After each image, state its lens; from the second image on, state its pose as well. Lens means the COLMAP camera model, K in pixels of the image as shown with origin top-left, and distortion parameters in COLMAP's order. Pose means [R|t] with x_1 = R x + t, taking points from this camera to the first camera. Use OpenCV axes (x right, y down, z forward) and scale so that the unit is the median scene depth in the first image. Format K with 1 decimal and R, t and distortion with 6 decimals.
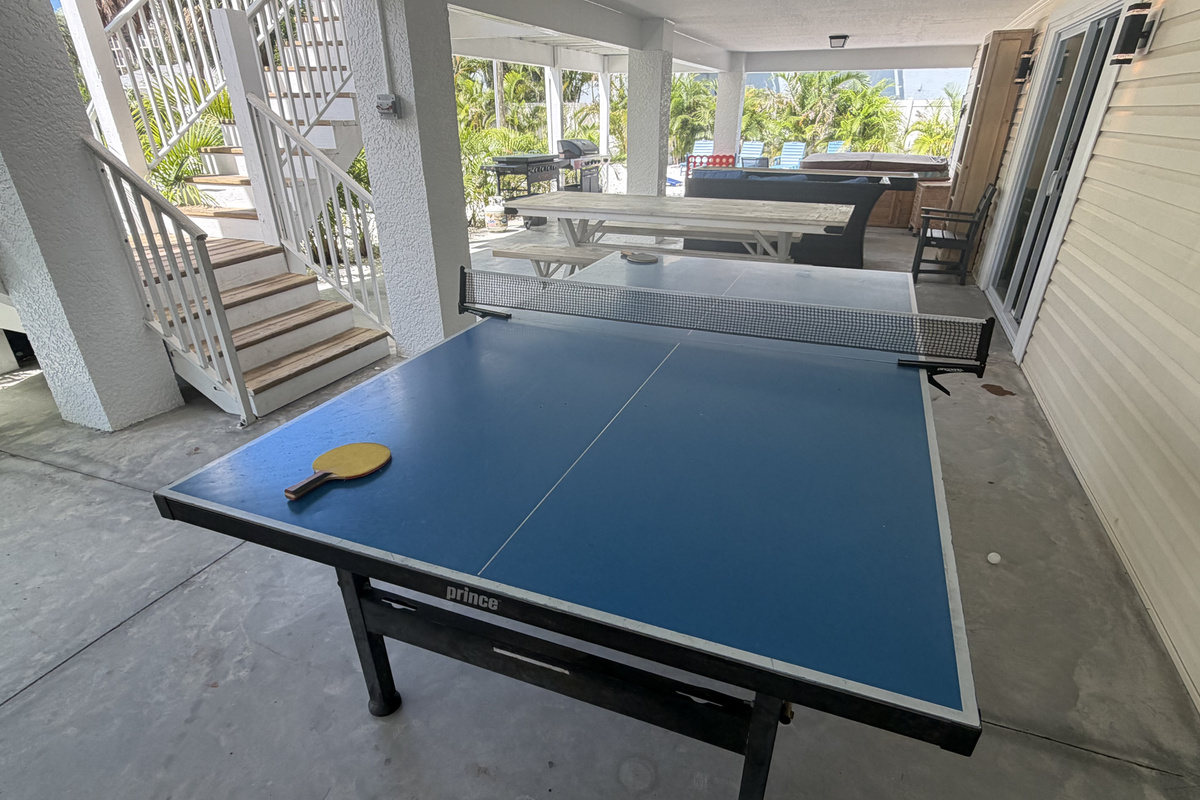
lens RADIAL K [[626.9, 0, 603.1], [0, 626.9, 412.6], [0, 0, 1]] dist [0.003651, -0.002722]
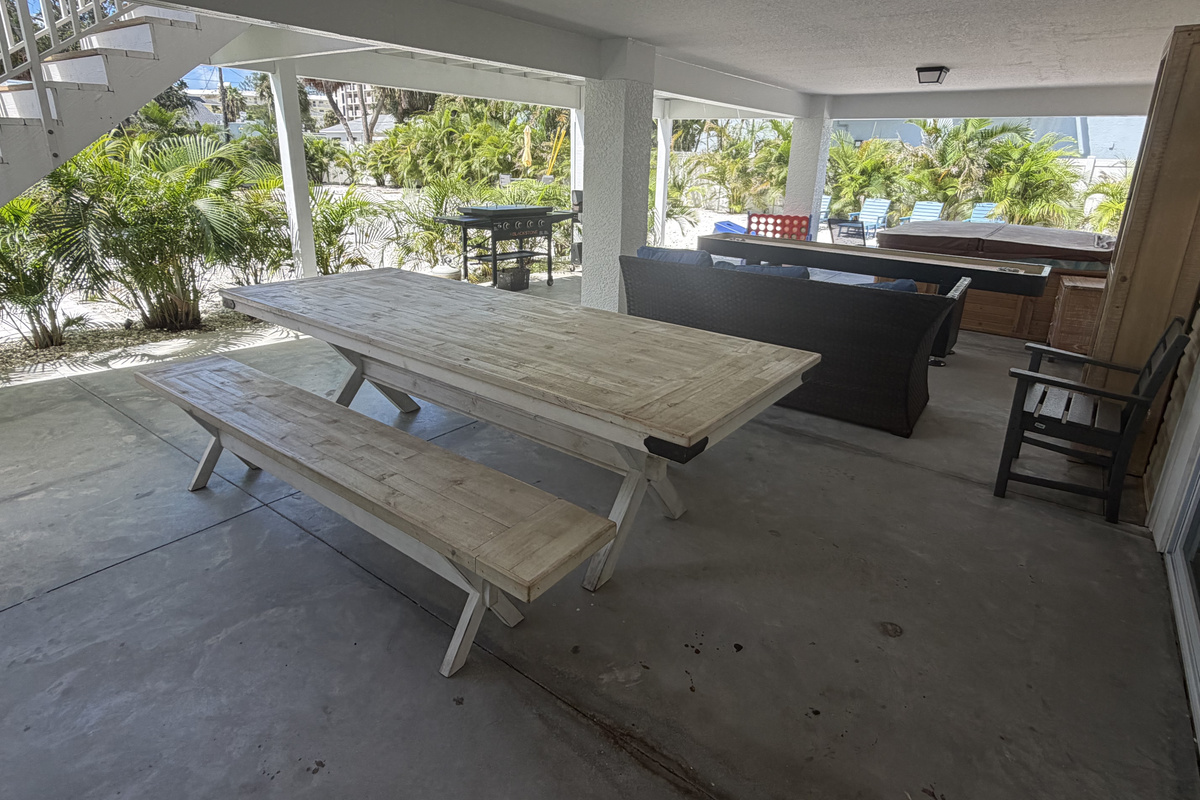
lens RADIAL K [[626.9, 0, 590.2], [0, 626.9, 327.0], [0, 0, 1]] dist [0.003651, -0.002722]
pose [[0.964442, 0.094427, -0.246850, 0.151756], [-0.138324, 0.976205, -0.167005, -0.108314], [0.225206, 0.195212, 0.954555, 0.221379]]
